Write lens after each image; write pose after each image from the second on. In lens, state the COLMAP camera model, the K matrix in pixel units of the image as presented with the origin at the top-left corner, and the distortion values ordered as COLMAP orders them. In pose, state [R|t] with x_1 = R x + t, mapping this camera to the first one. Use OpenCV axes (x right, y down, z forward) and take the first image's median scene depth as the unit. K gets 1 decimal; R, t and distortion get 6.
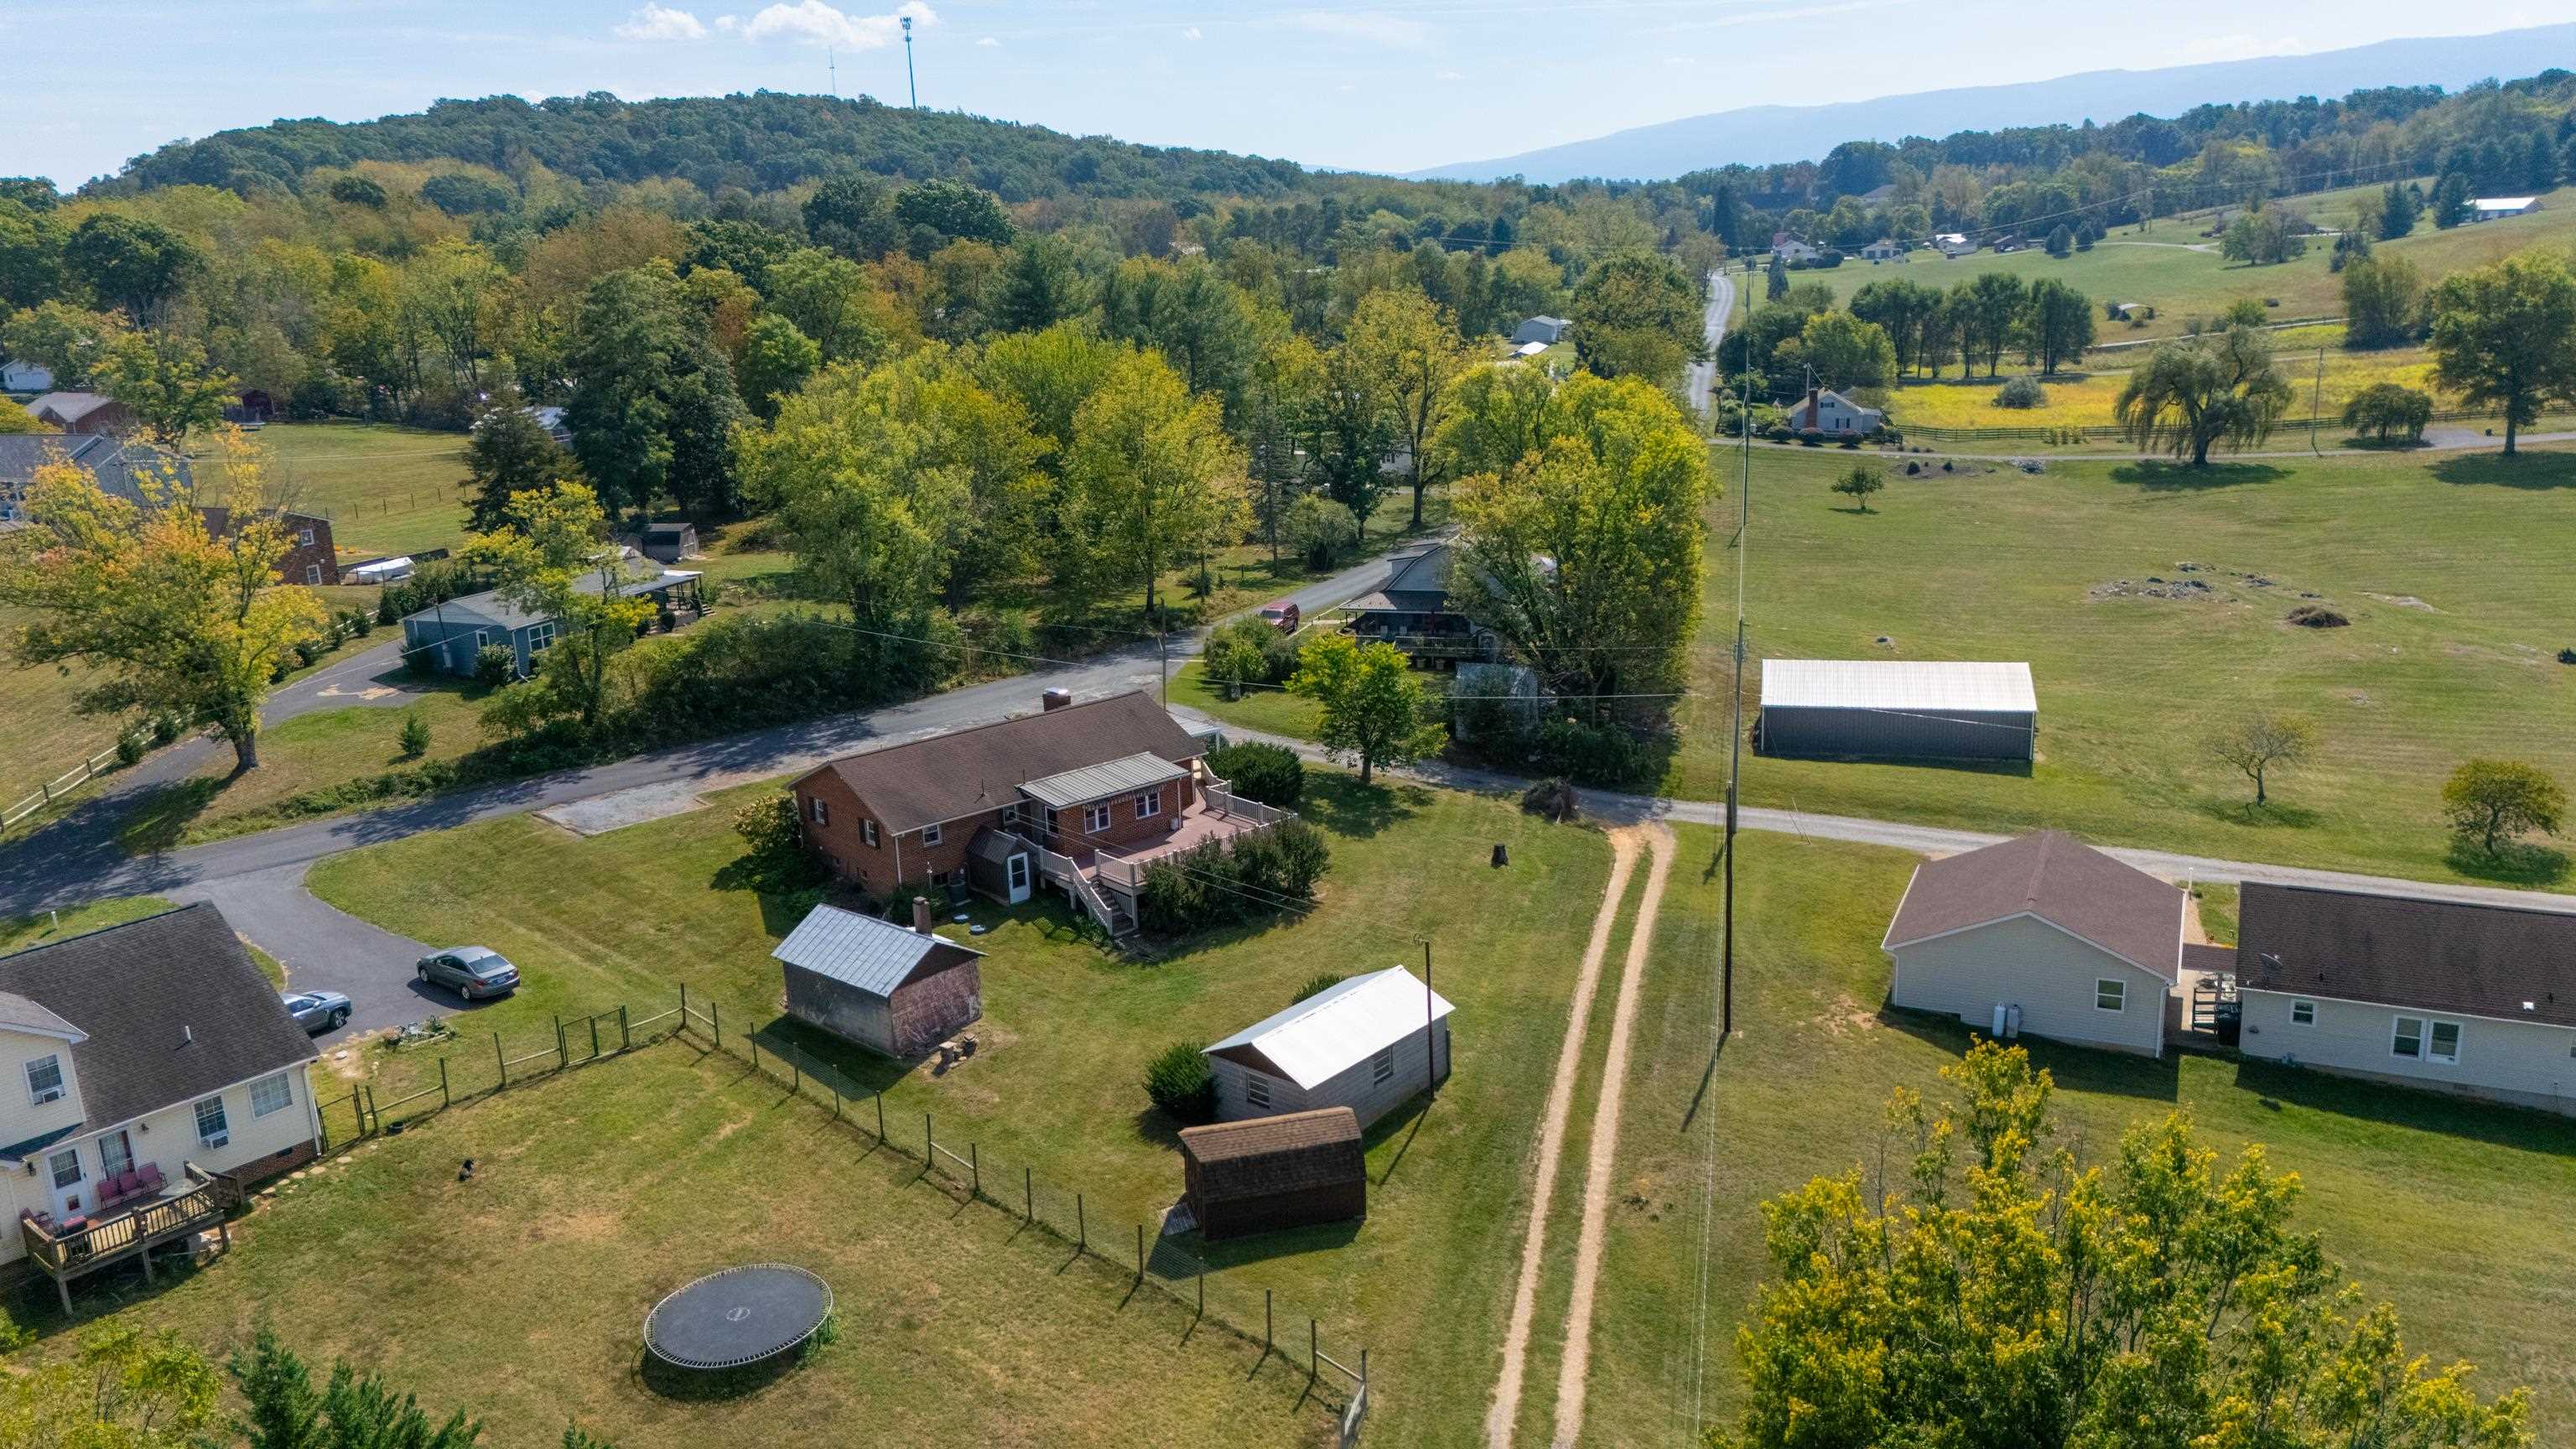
lens RADIAL K [[1897.4, 0, 1287.5], [0, 1897.4, 728.6], [0, 0, 1]] dist [0.080099, -0.083538]
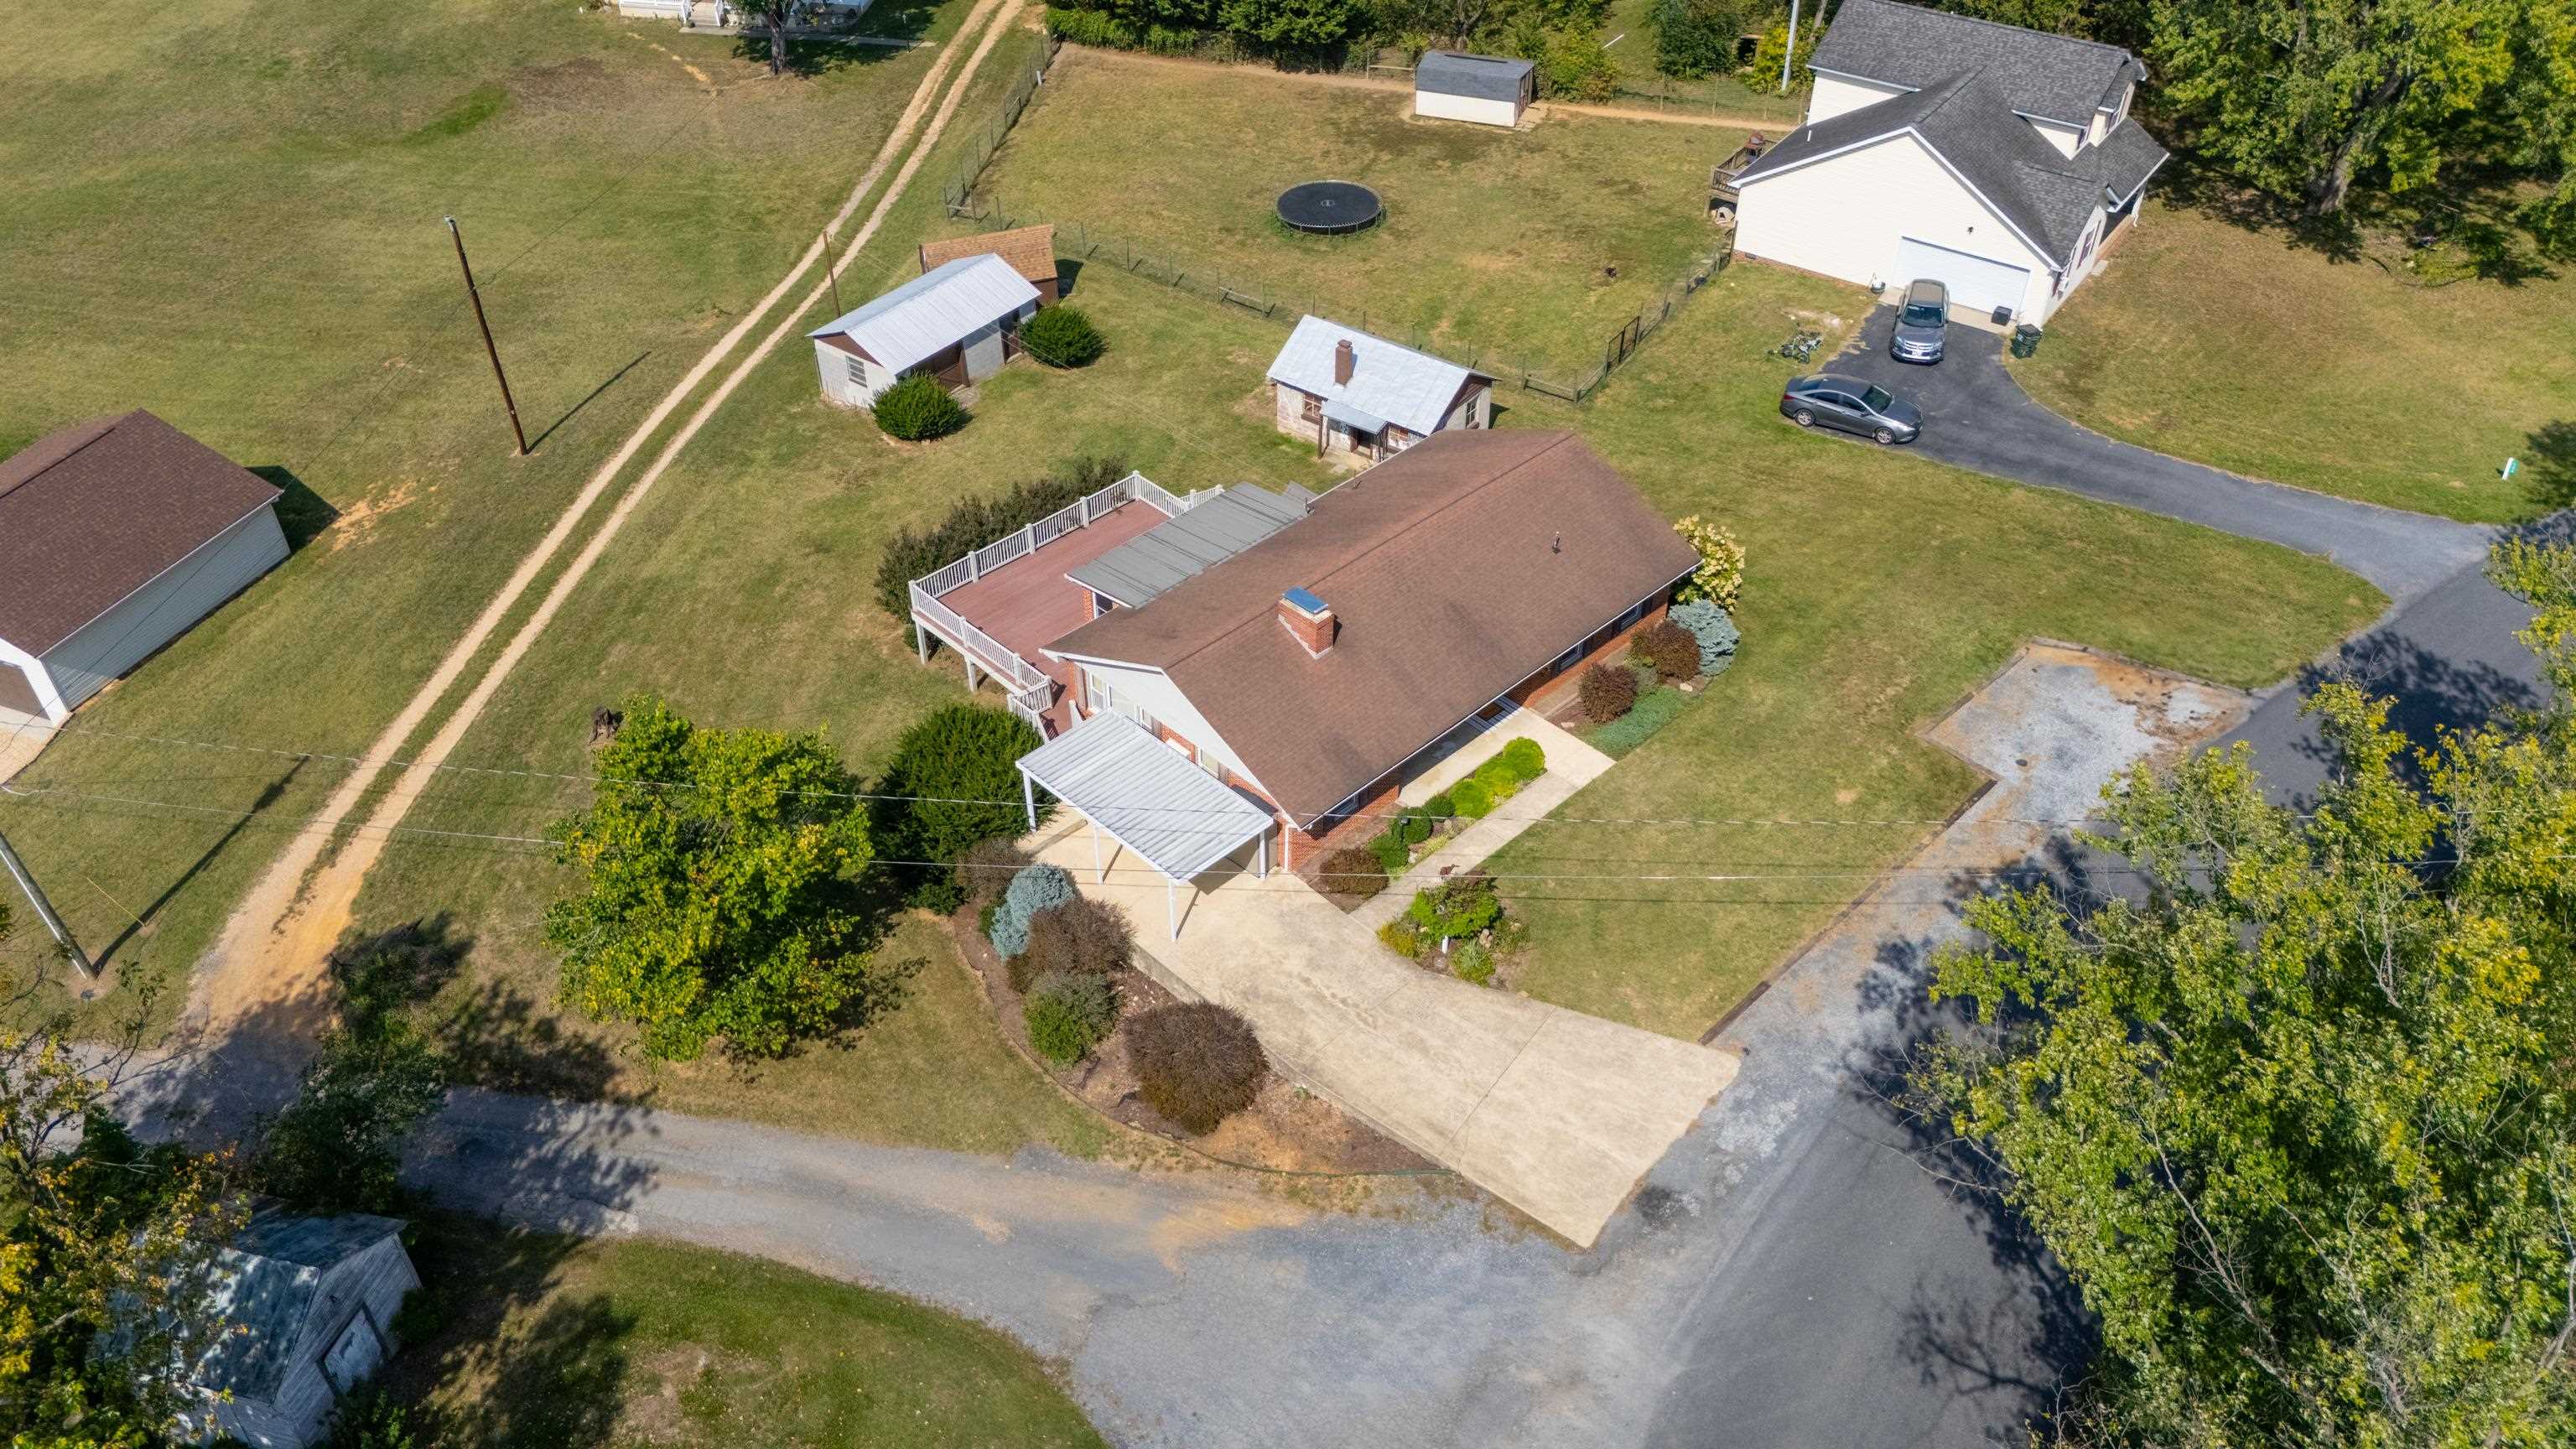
lens RADIAL K [[1893.4, 0, 1288.0], [0, 1893.4, 724.5], [0, 0, 1]] dist [0.081894, -0.081731]
pose [[-0.995797, 0.085852, -0.031890, -0.113416], [0.023694, 0.577863, 0.815789, -0.521136], [0.088465, 0.811605, -0.577469, 1.576770]]
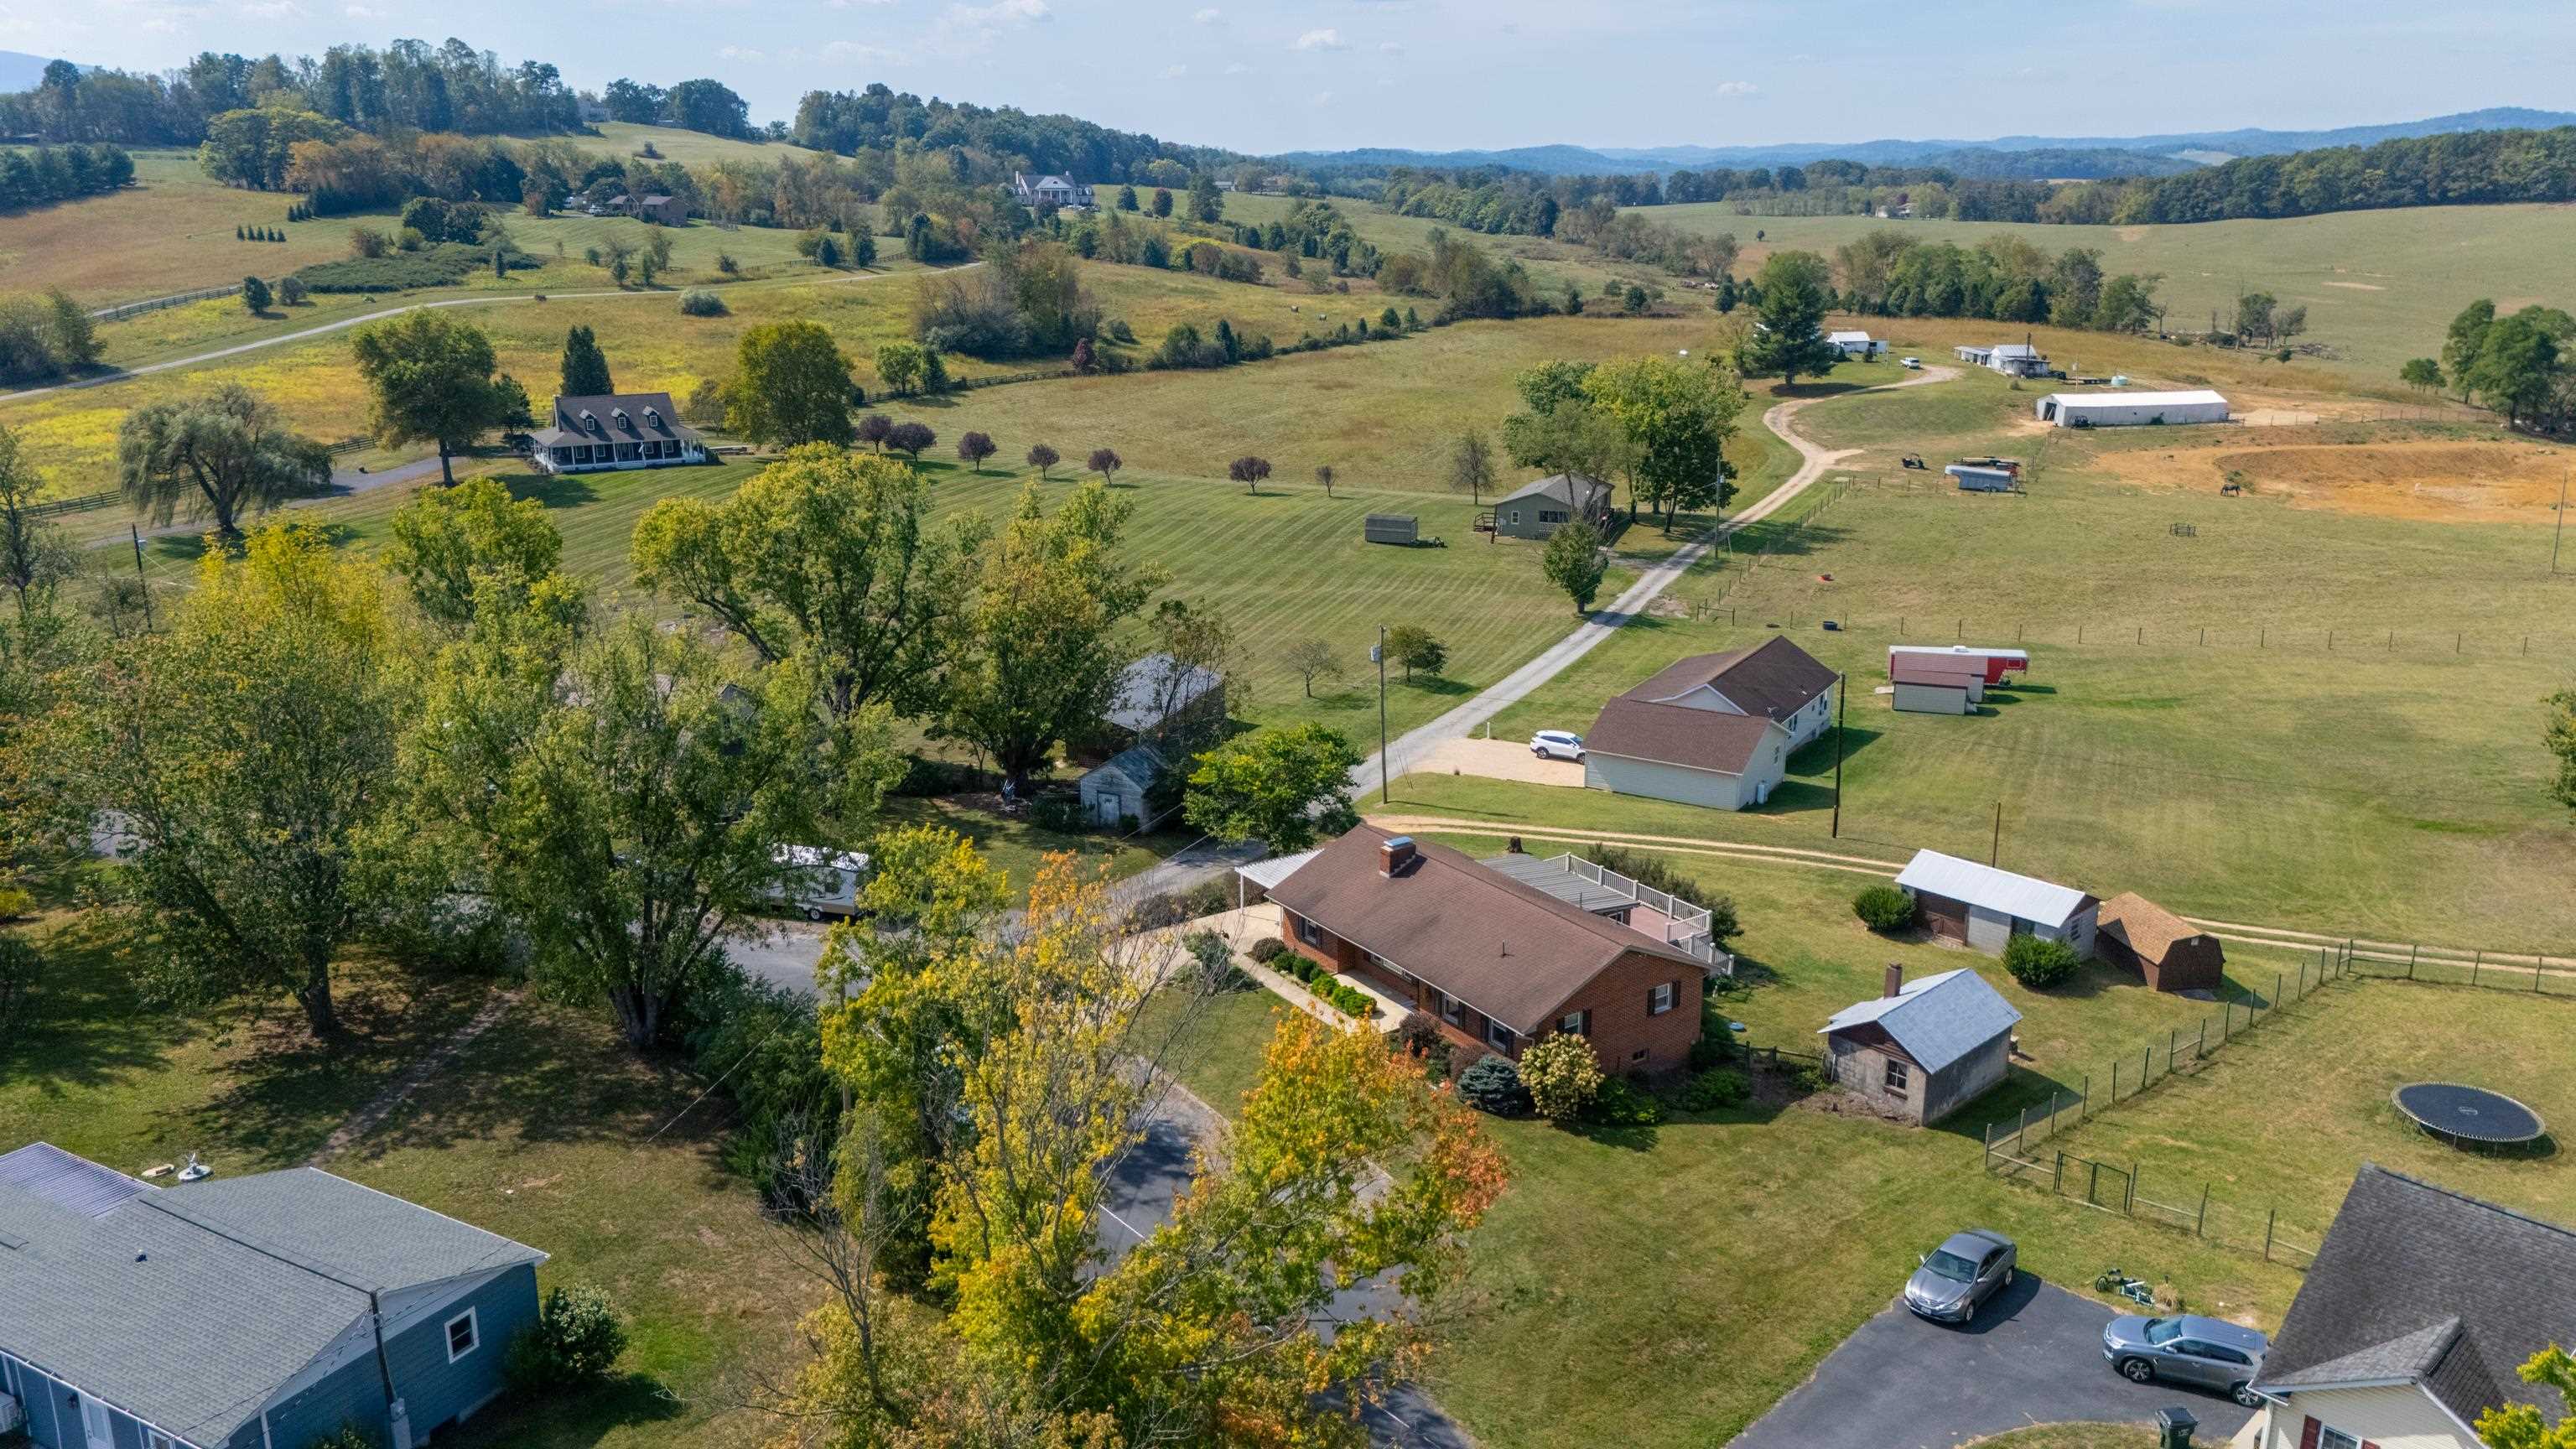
lens RADIAL K [[1897.4, 0, 1287.5], [0, 1897.4, 728.6], [0, 0, 1]] dist [0.080099, -0.083538]
pose [[0.092498, -0.235684, 0.967418, -1.127670], [0.250085, 0.945938, 0.206540, -0.308886], [-0.963795, 0.222832, 0.146438, 1.068273]]
